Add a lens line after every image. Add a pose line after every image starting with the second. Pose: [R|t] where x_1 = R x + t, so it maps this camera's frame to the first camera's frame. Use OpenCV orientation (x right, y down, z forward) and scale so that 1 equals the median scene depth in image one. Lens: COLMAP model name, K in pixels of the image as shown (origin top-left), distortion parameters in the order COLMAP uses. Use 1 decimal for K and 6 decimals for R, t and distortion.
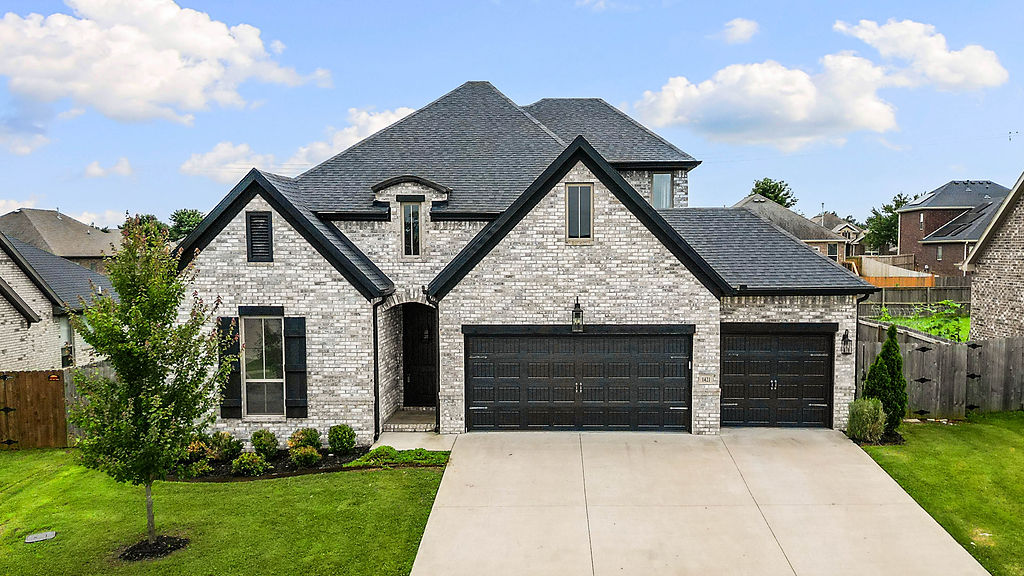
lens RADIAL K [[722.5, 0, 512.0], [0, 722.5, 288.0], [0, 0, 1]] dist [0.002100, -0.001257]
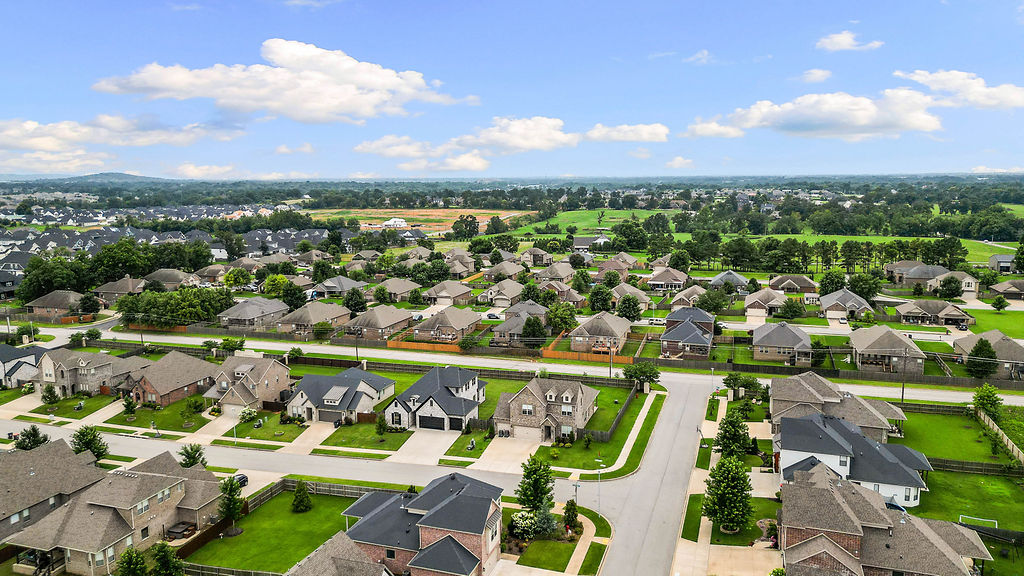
lens RADIAL K [[722.5, 0, 512.0], [0, 722.5, 288.0], [0, 0, 1]] dist [0.002100, -0.001257]
pose [[0.993174, -0.064986, -0.096857, -0.094196], [0.095026, 0.932353, 0.348837, -0.420207], [0.067635, -0.355660, 0.932165, -0.284093]]
